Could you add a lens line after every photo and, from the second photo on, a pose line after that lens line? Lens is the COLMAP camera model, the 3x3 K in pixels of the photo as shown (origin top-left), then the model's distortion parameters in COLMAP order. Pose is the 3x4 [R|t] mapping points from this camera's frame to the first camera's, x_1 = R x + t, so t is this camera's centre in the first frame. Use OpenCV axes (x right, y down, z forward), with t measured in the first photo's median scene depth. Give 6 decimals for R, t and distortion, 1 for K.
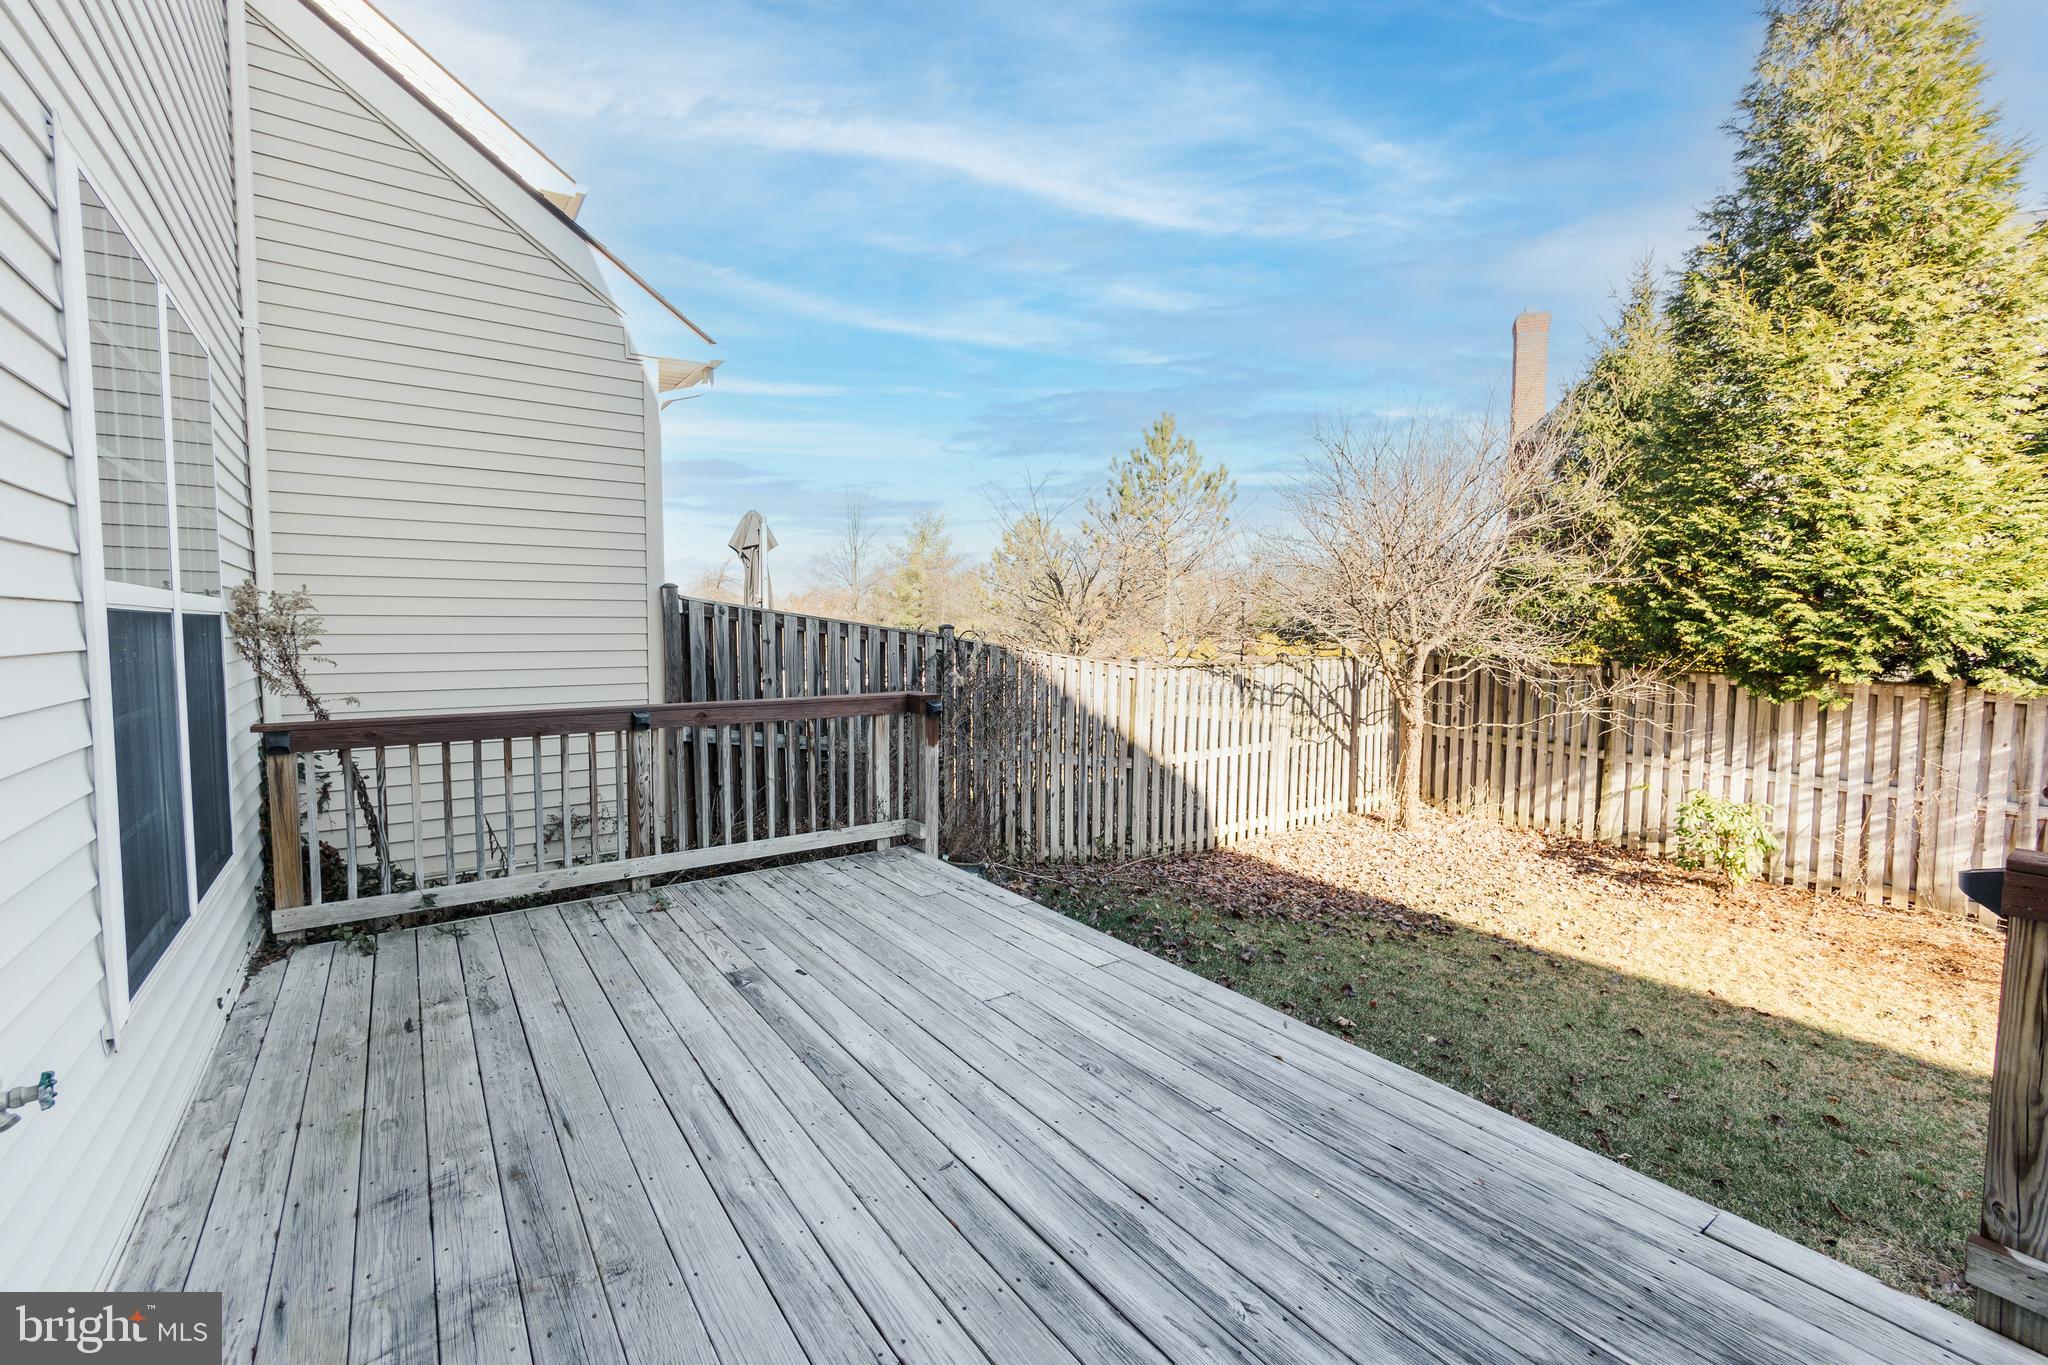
lens RADIAL K [[872.3, 0, 1024.0], [0, 872.3, 682.5], [0, 0, 1]] dist [-0.002555, -0.000200]
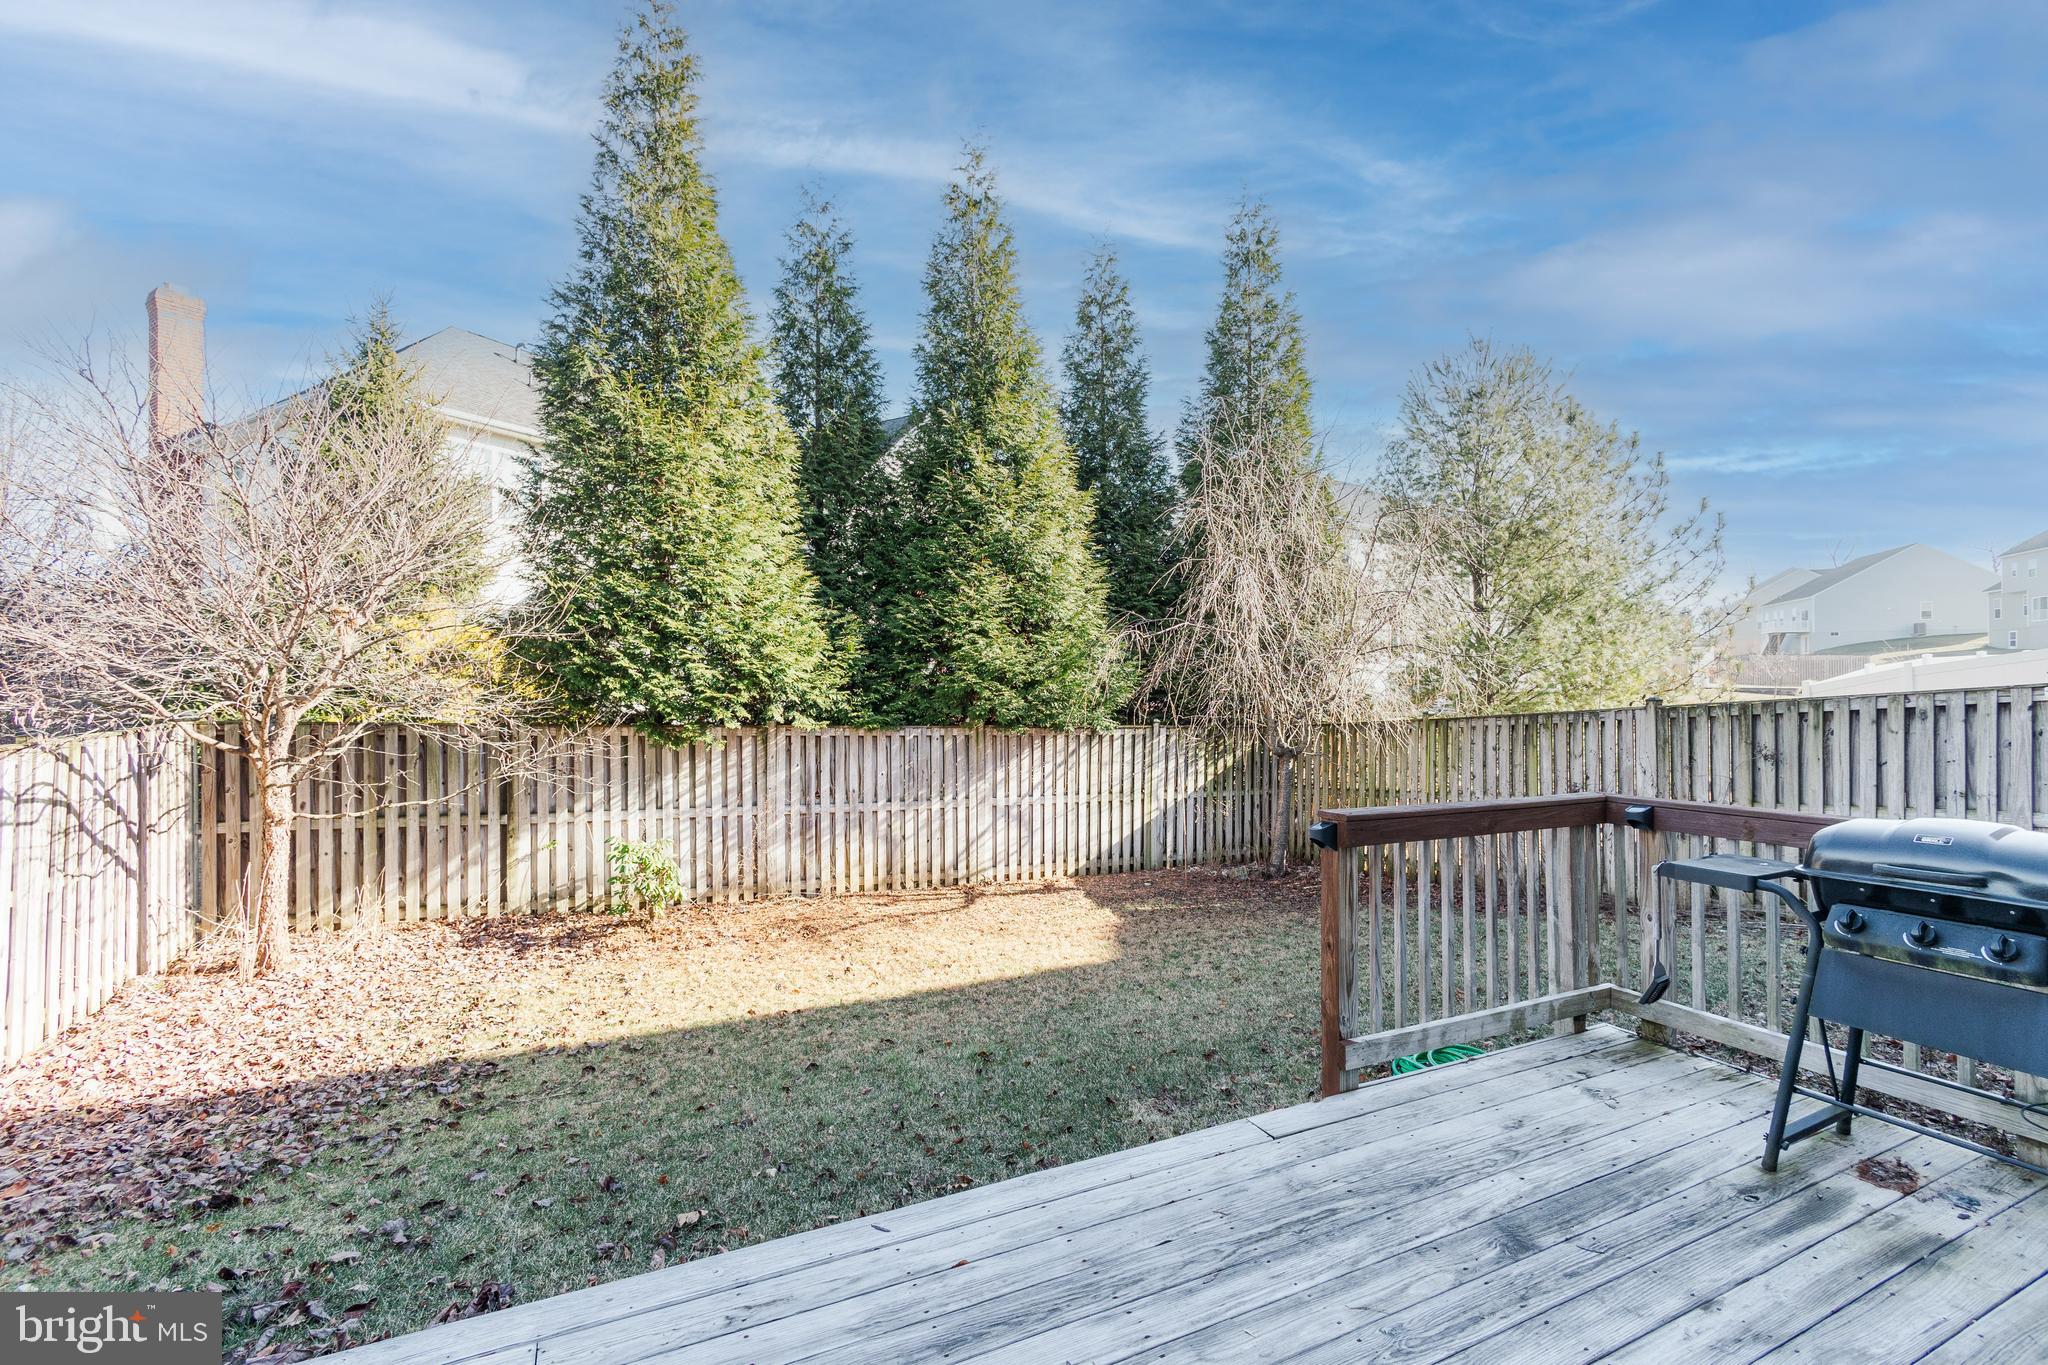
lens RADIAL K [[872.3, 0, 1024.0], [0, 872.3, 682.5], [0, 0, 1]] dist [-0.002555, -0.000200]
pose [[0.182656, -0.002670, 0.983173, -0.173082], [0.064195, 0.997895, -0.009216, -0.022192], [-0.981079, 0.064798, 0.182443, 0.314112]]
